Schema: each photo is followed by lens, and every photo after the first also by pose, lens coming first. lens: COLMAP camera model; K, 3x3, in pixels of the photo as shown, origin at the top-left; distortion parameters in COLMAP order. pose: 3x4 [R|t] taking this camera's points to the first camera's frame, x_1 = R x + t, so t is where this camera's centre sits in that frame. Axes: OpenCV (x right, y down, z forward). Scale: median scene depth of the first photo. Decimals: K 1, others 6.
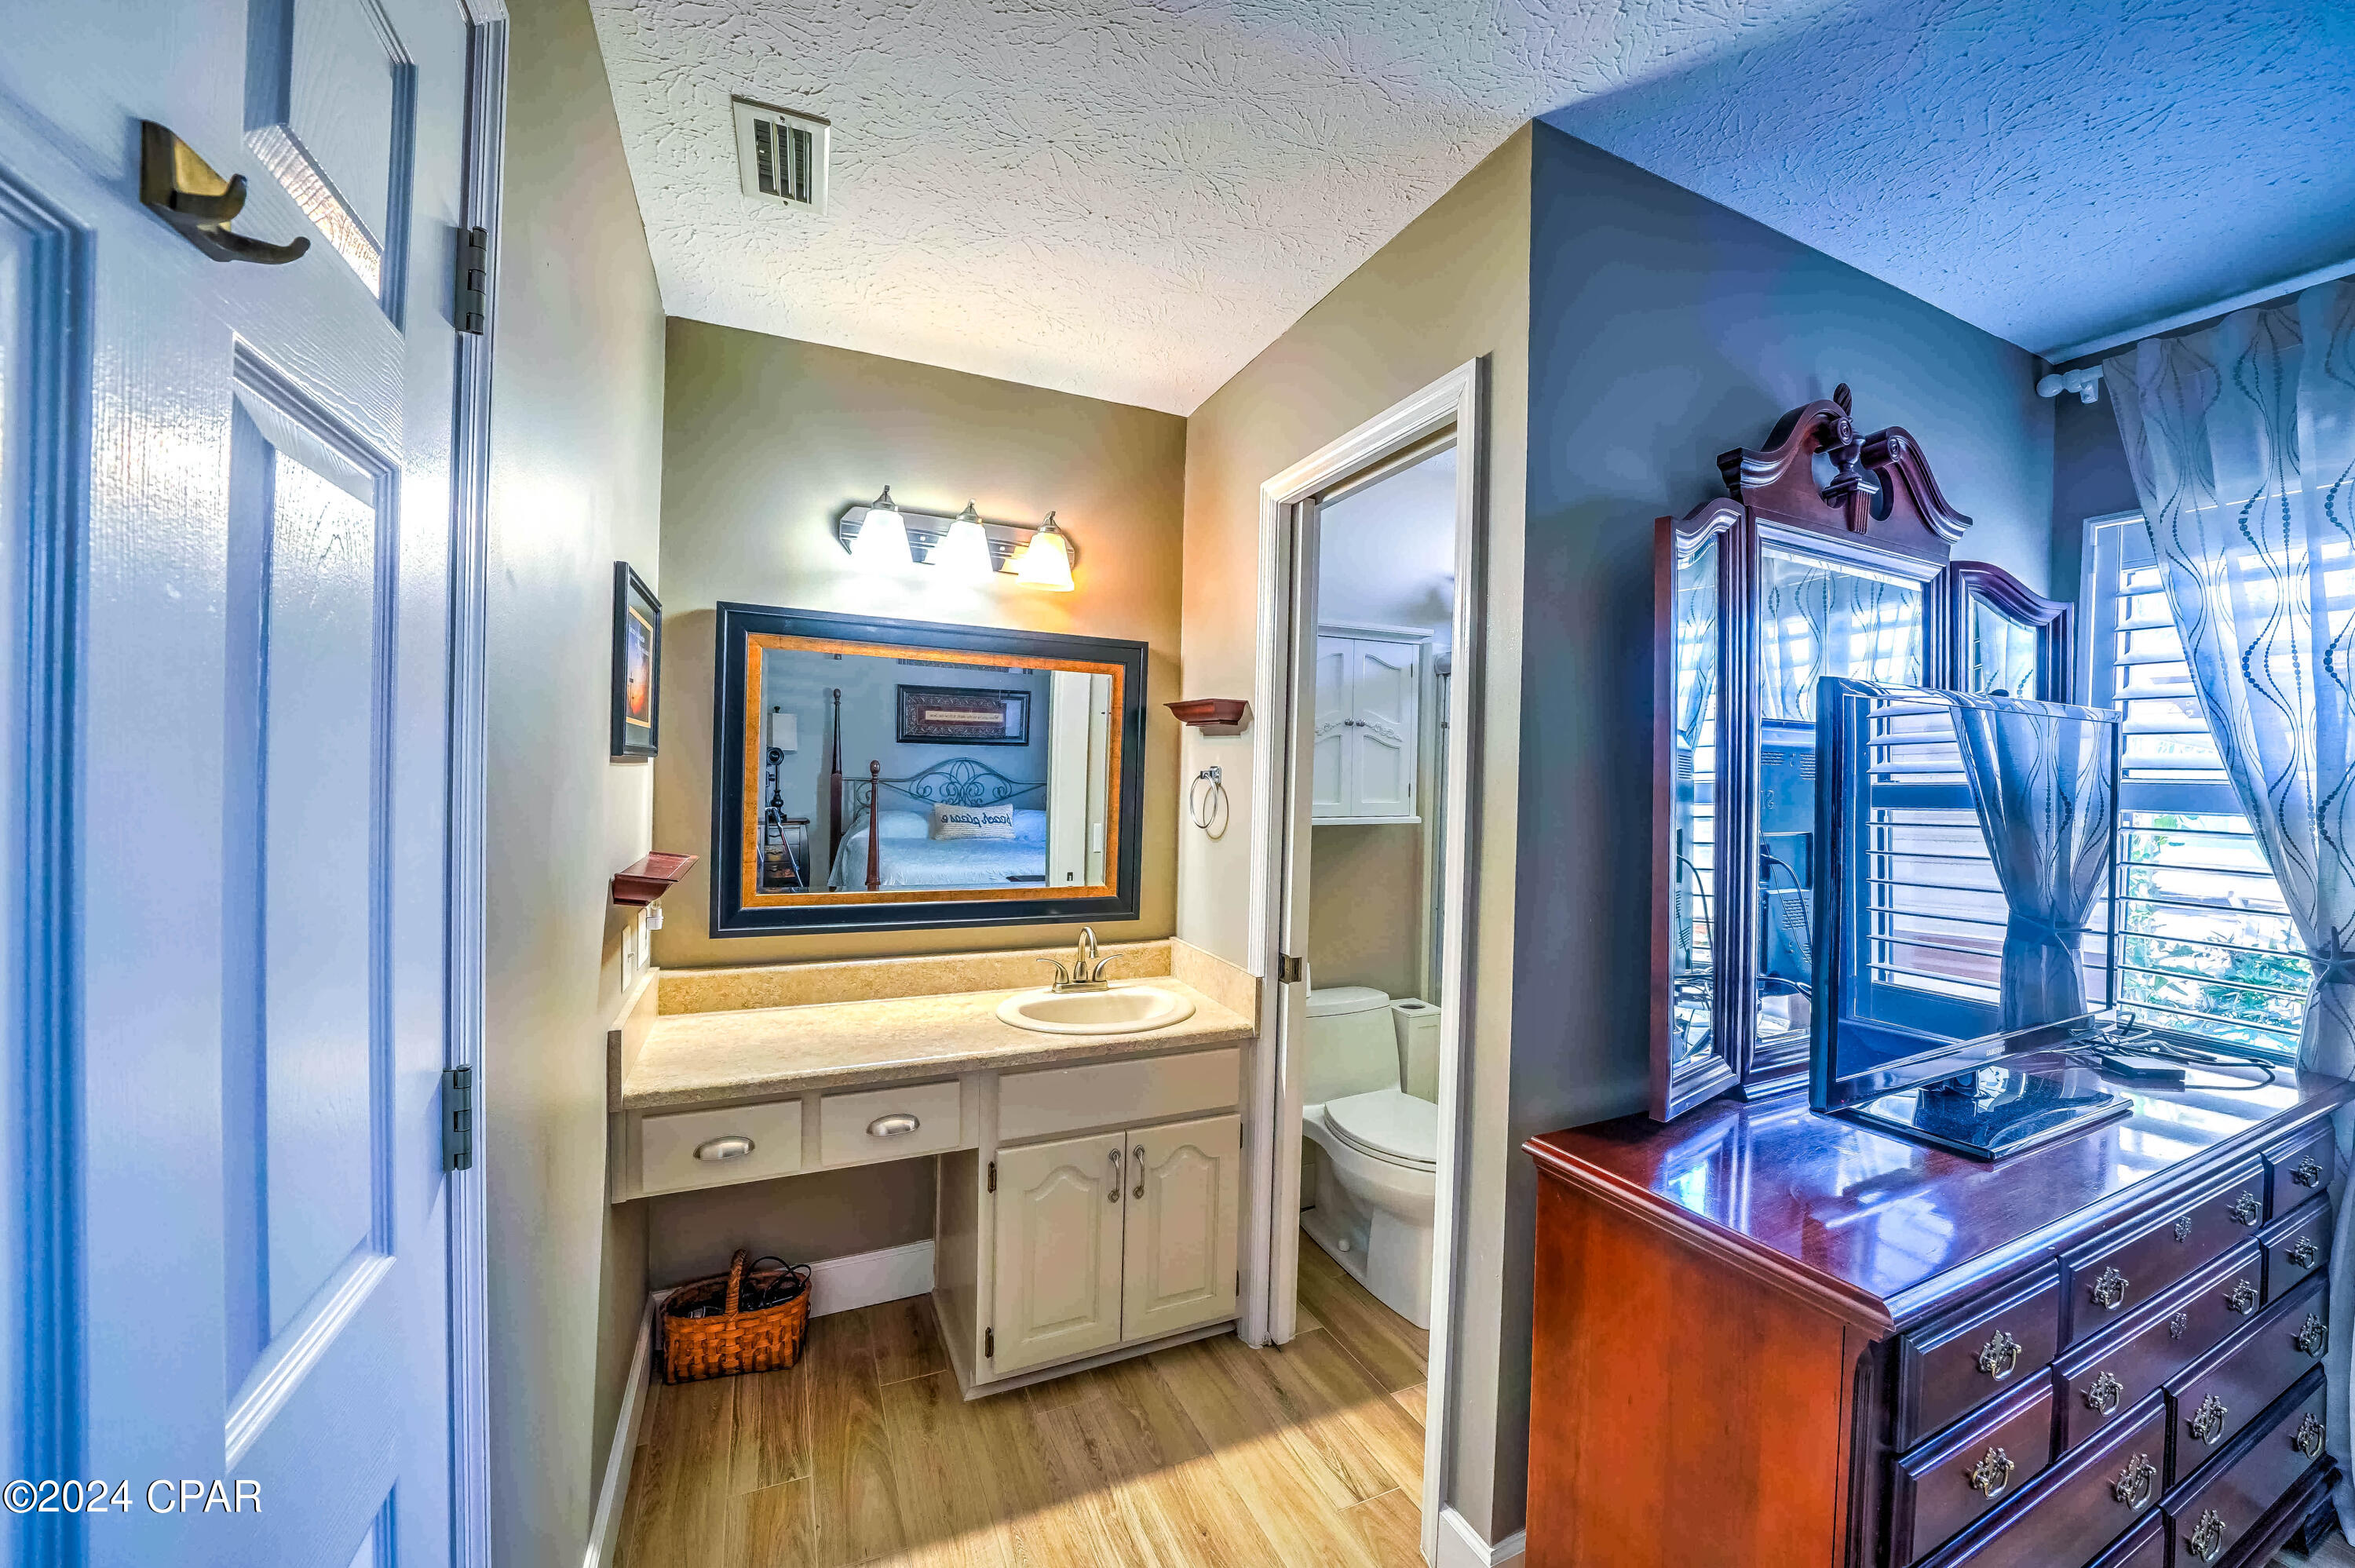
lens RADIAL K [[821.3, 0, 1156.0], [0, 821.3, 775.5], [0, 0, 1]] dist [-0.023934, 0.001692]
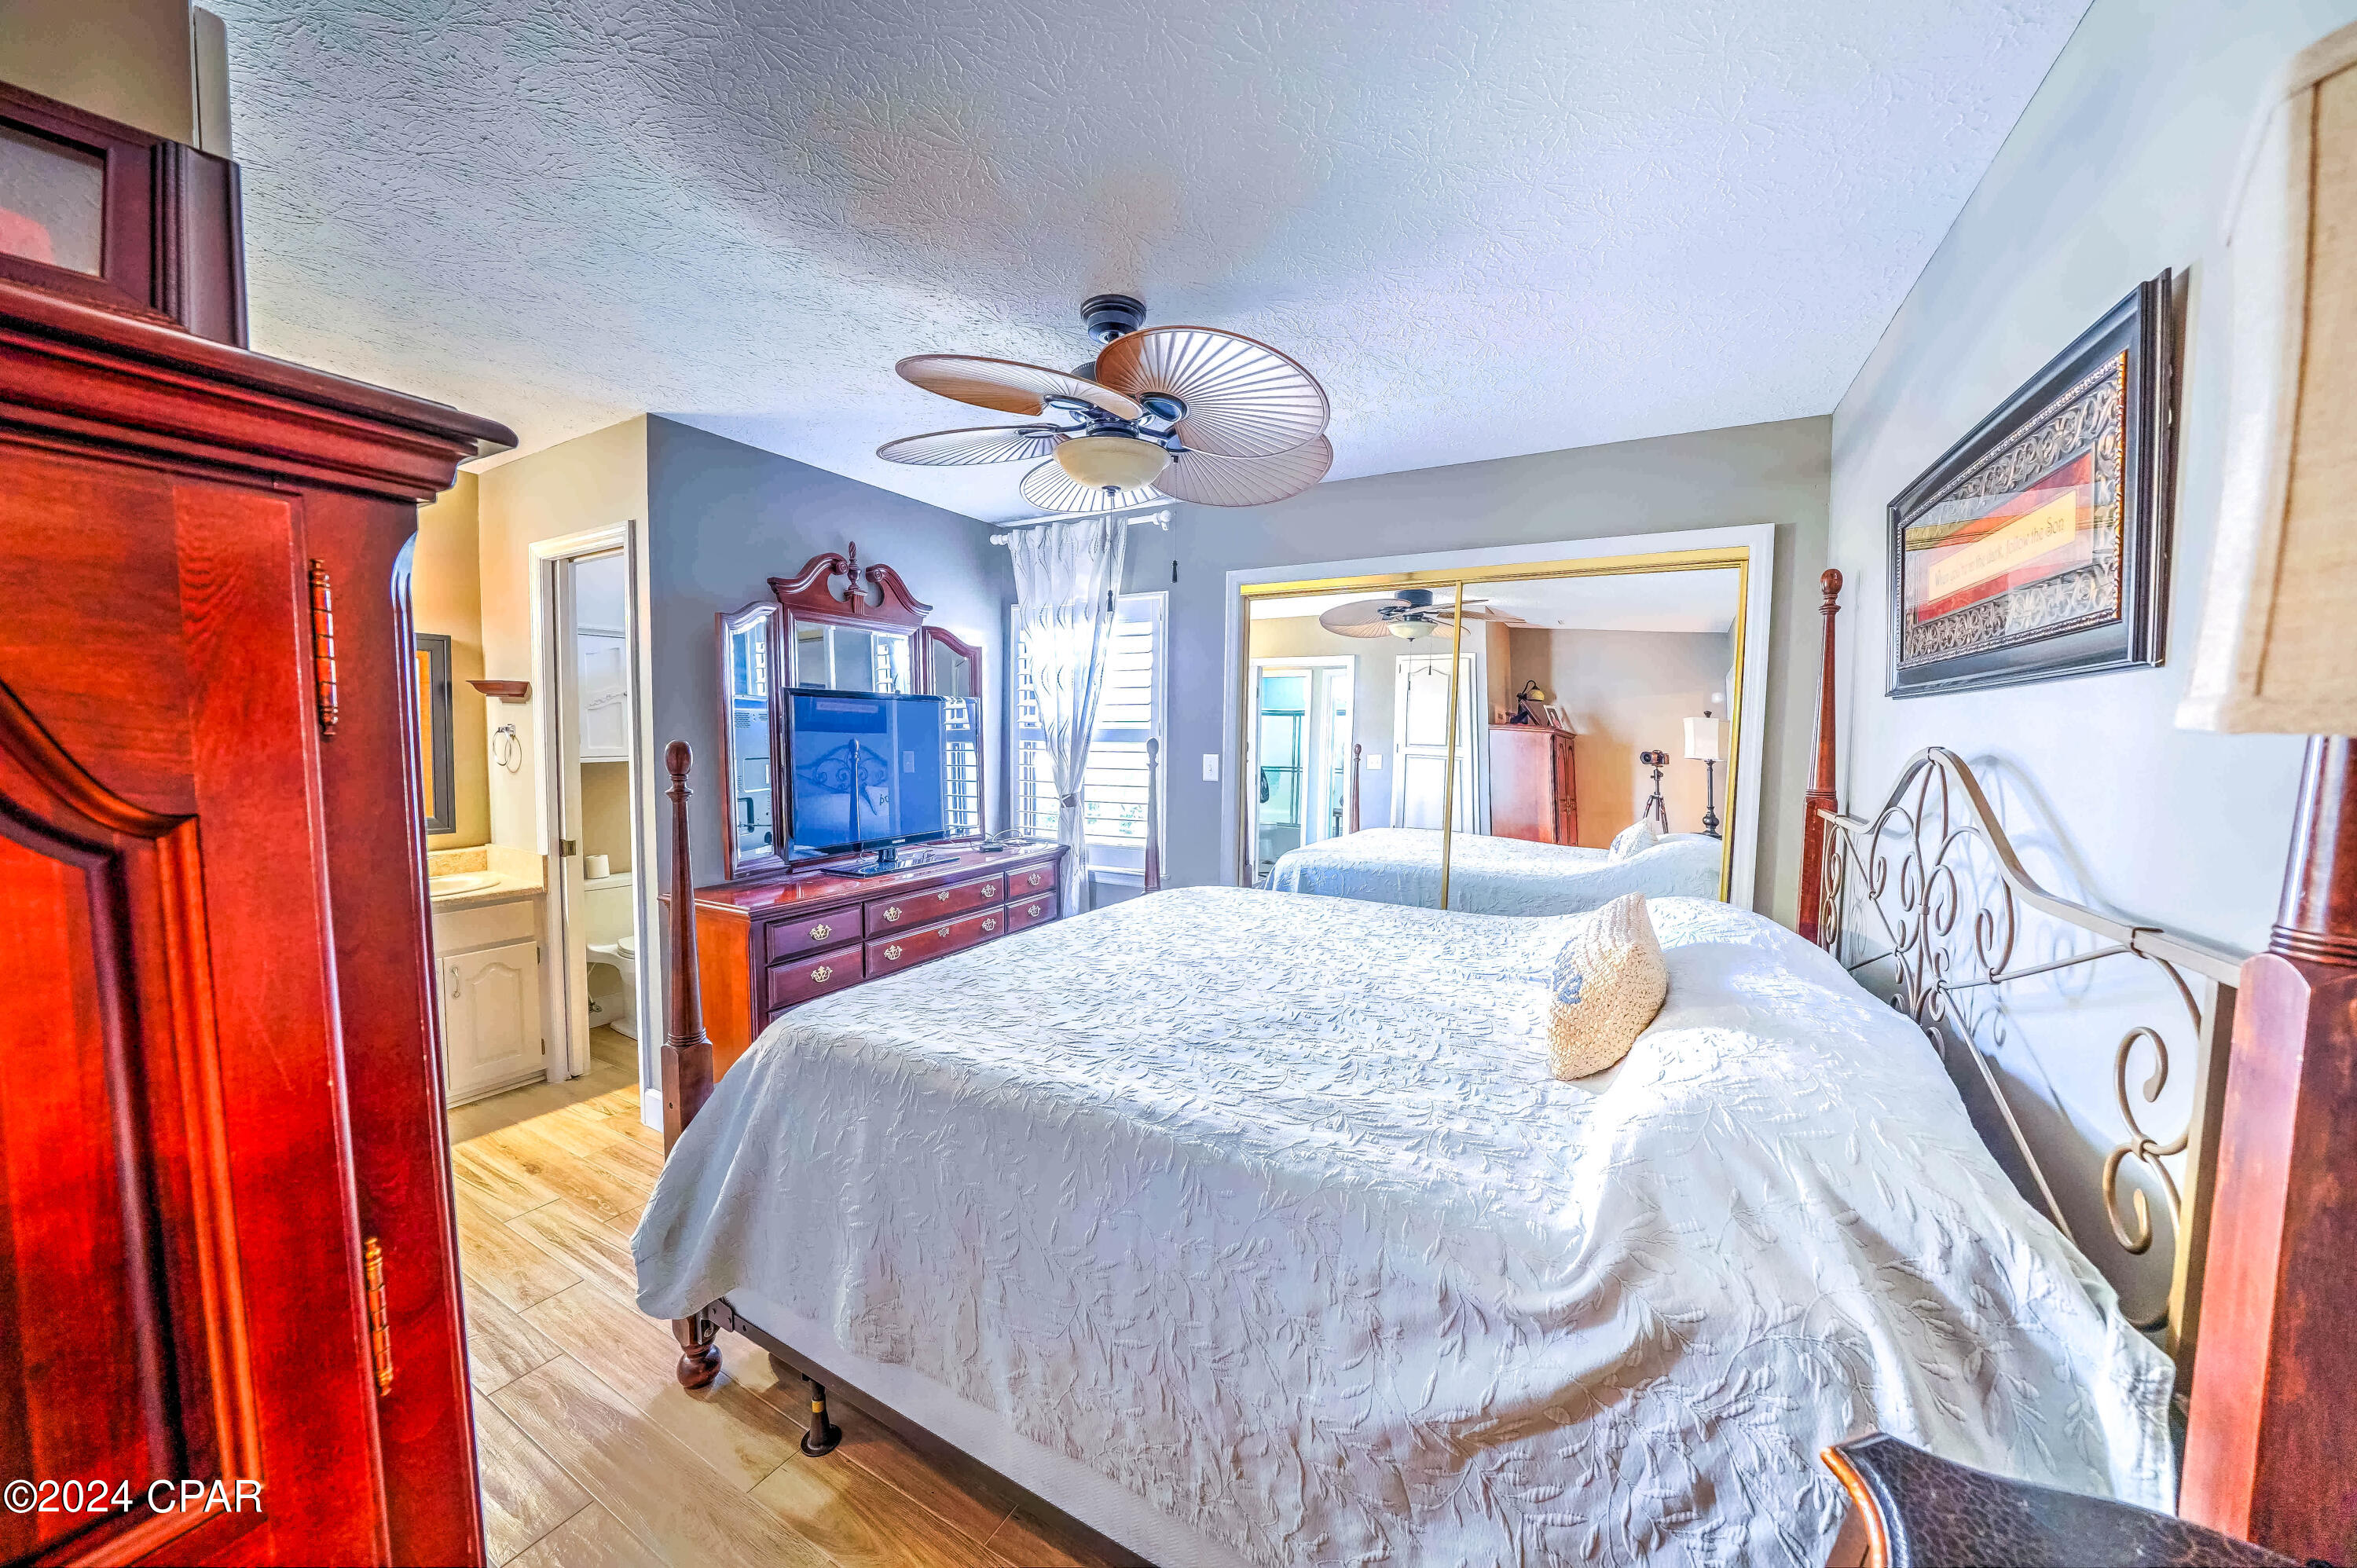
lens RADIAL K [[822.0, 0, 1177.9], [0, 822.0, 781.1], [0, 0, 1]] dist [-0.023934, 0.001692]
pose [[0.803375, -0.047377, 0.593586, 0.184568], [0.010617, 0.997811, 0.065272, 0.009899], [-0.595379, -0.046136, 0.802120, -1.008227]]
